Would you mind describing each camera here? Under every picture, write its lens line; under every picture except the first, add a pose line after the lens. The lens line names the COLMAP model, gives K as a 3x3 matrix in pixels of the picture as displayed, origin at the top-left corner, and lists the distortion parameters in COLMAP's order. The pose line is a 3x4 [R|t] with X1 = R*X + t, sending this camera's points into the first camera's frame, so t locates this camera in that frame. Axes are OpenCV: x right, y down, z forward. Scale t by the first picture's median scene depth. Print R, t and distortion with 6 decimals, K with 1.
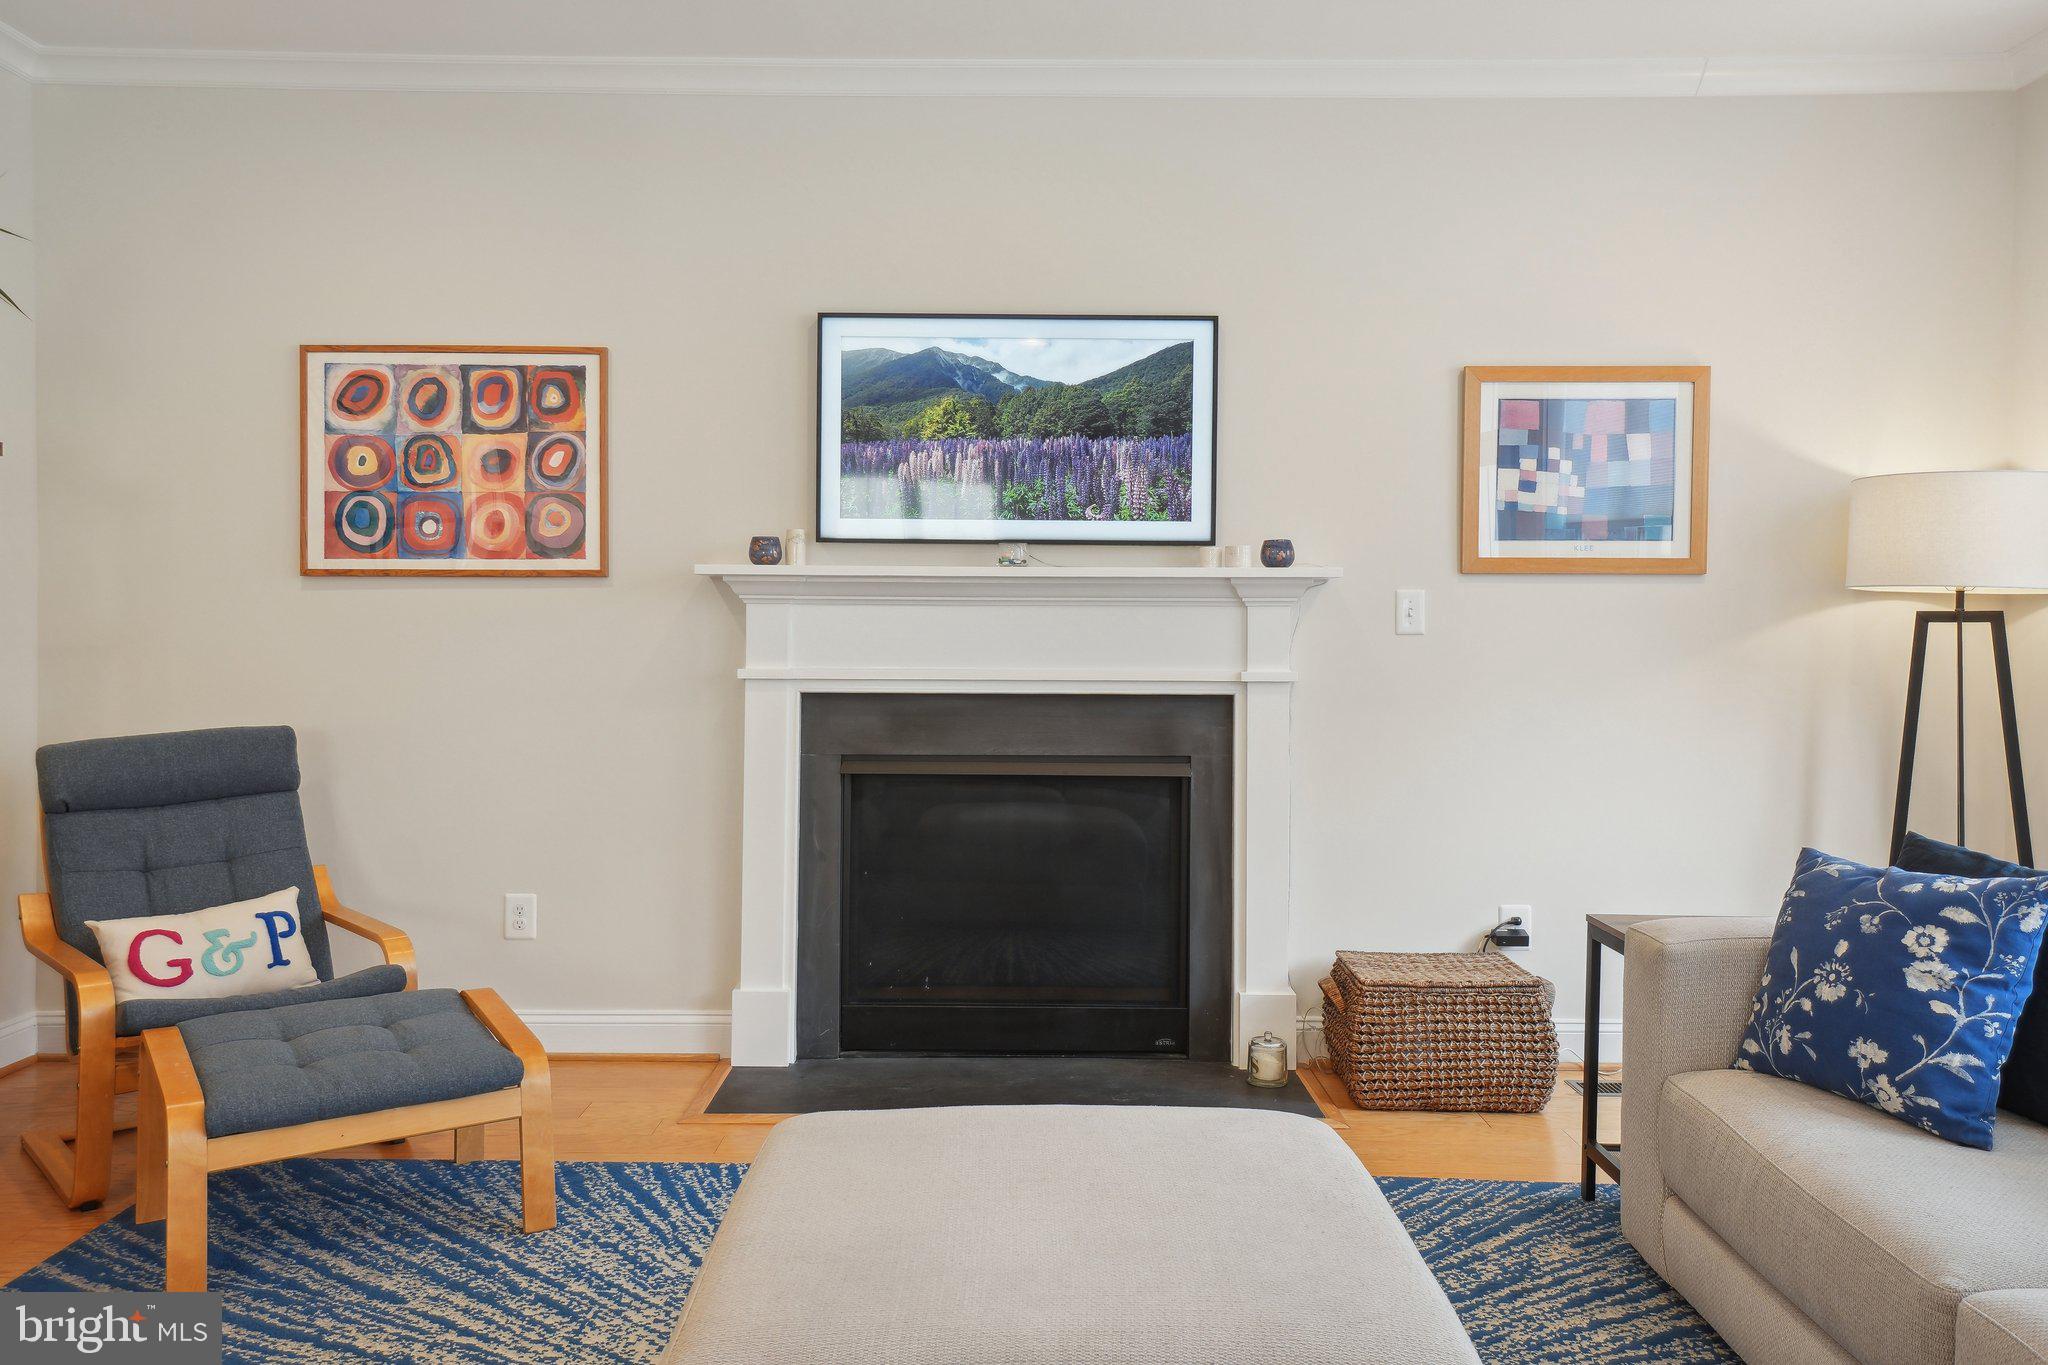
lens RADIAL K [[1555.6, 0, 1004.9], [0, 1555.6, 638.5], [0, 0, 1]] dist [0.030289, 0.003954]
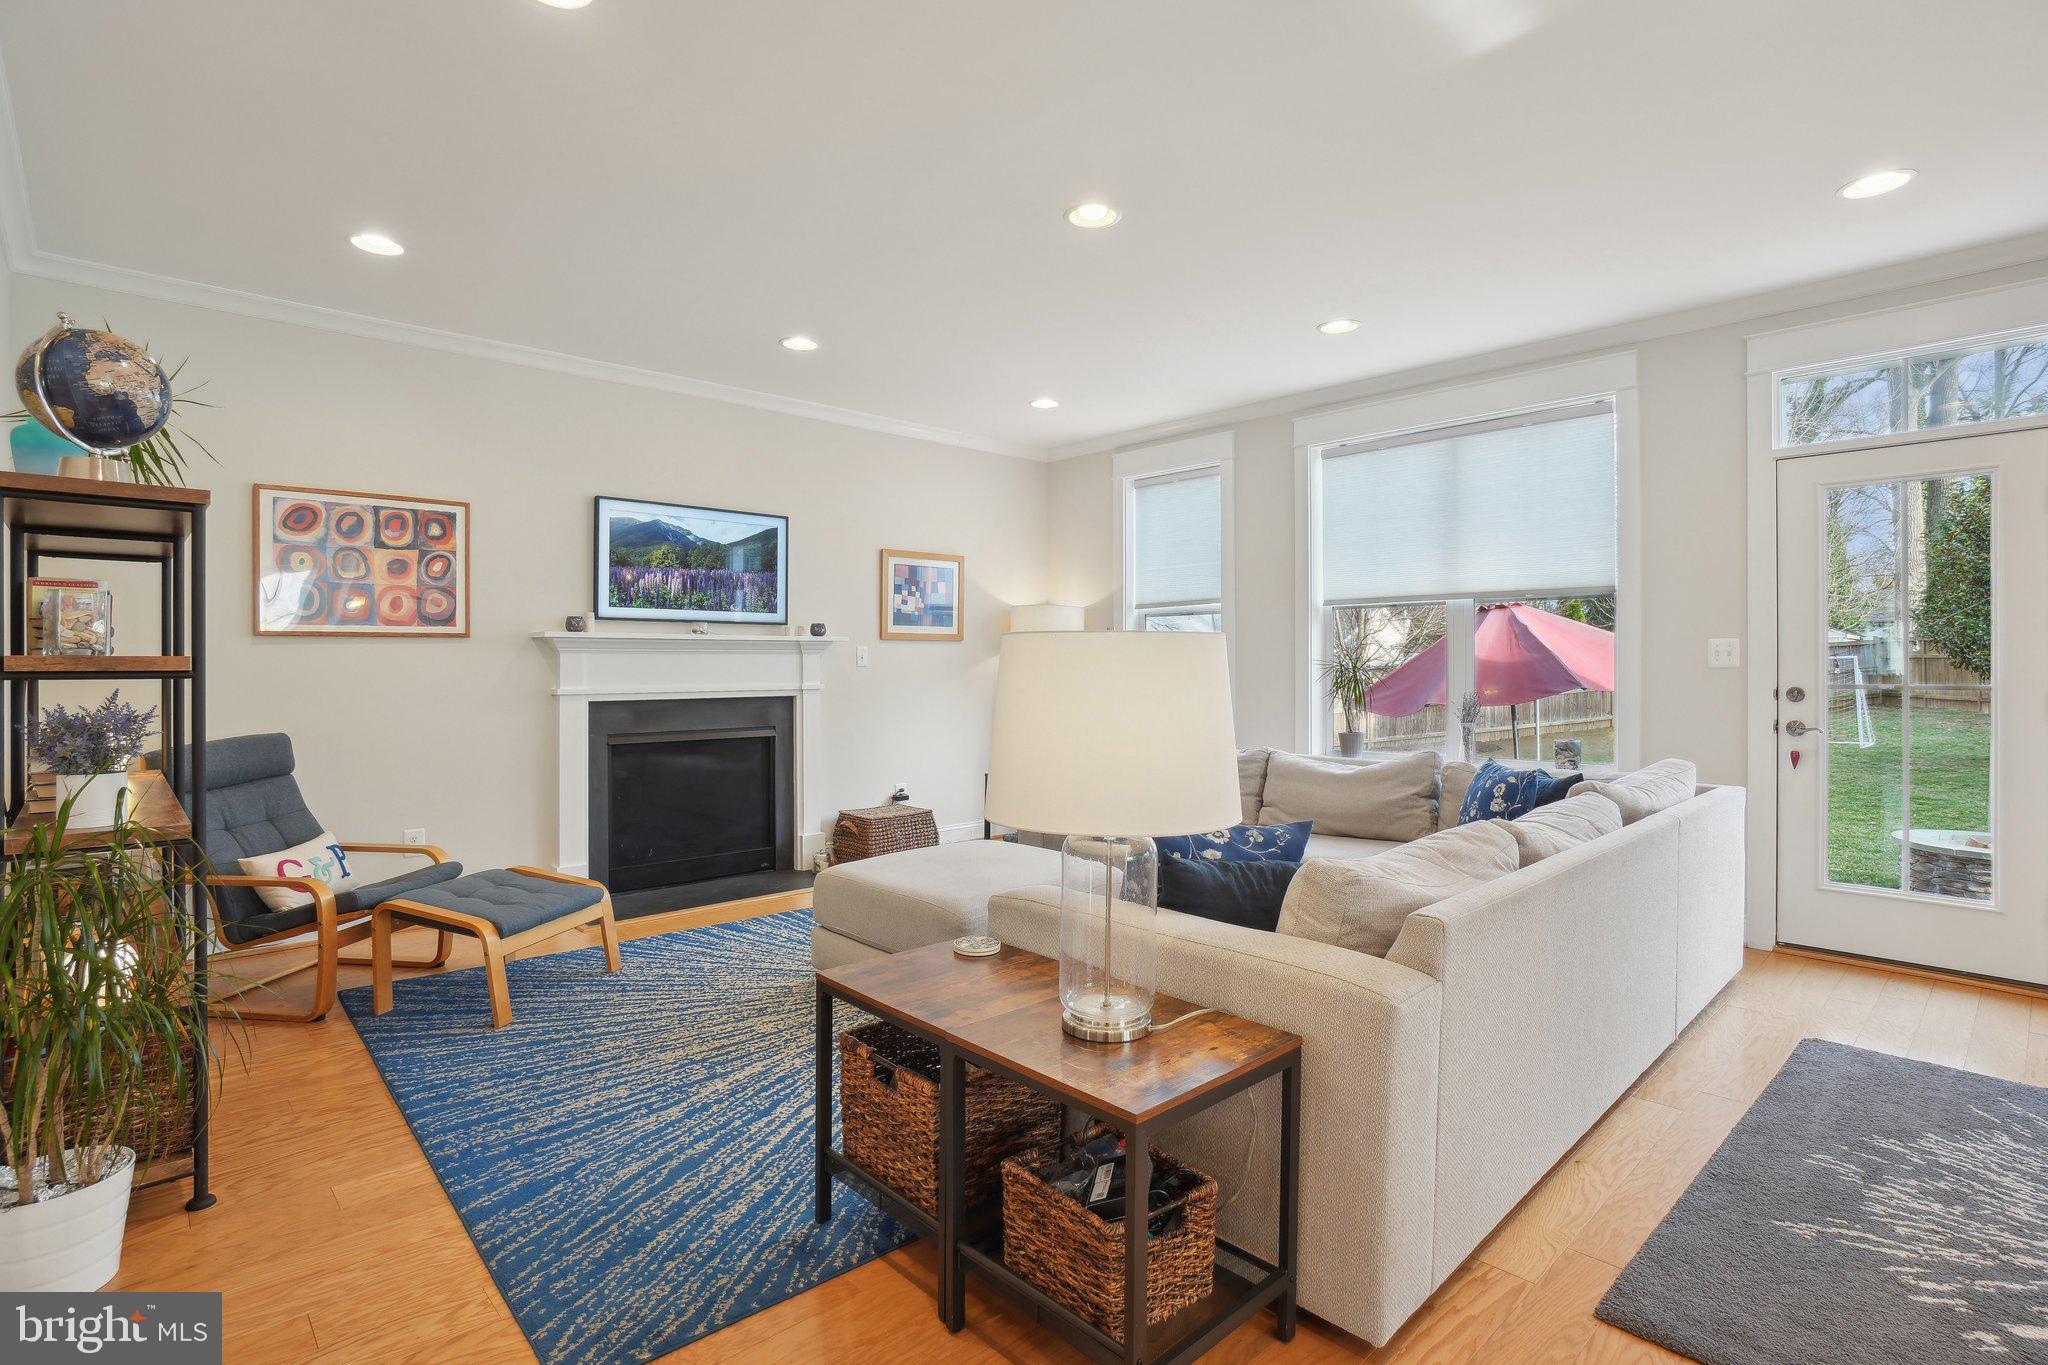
lens RADIAL K [[989.4, 0, 985.8], [0, 989.4, 669.8], [0, 0, 1]] dist [-0.042206, 0.007304]
pose [[0.740073, -0.012585, 0.672408, -0.565747], [0.014536, 0.999891, 0.002715, 0.000967], [-0.672369, 0.007765, 0.740175, -0.169956]]
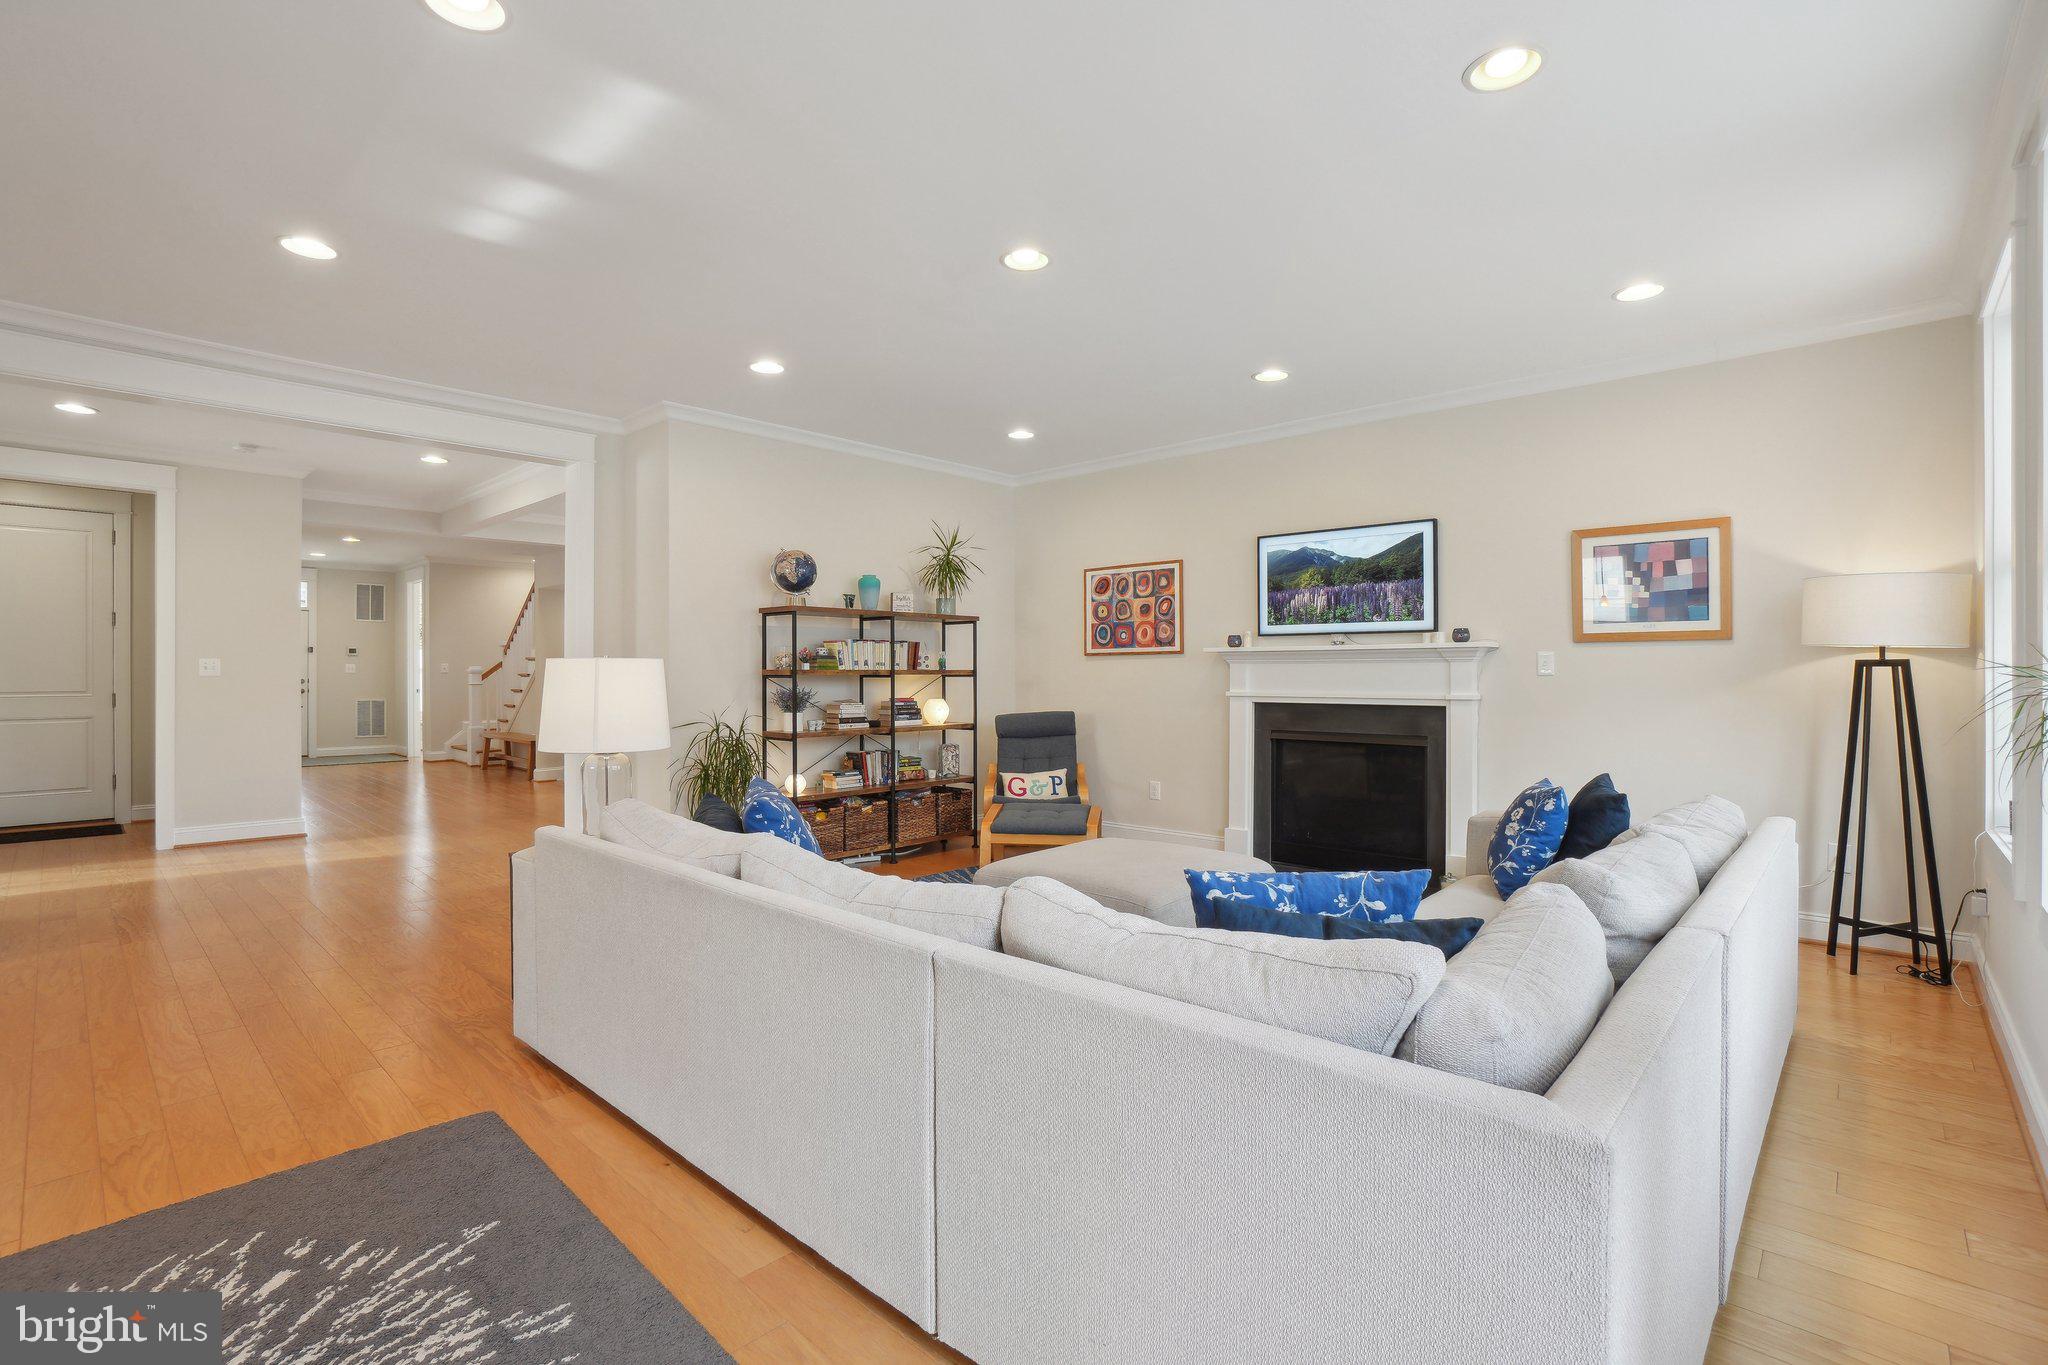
lens RADIAL K [[925.7, 0, 1012.8], [0, 925.7, 673.9], [0, 0, 1]] dist [-0.033716, 0.000807]
pose [[0.732909, -0.006094, -0.680299, 0.541612], [0.001413, 0.999971, -0.007435, 0.002684], [0.680325, 0.004488, 0.732897, -0.242579]]
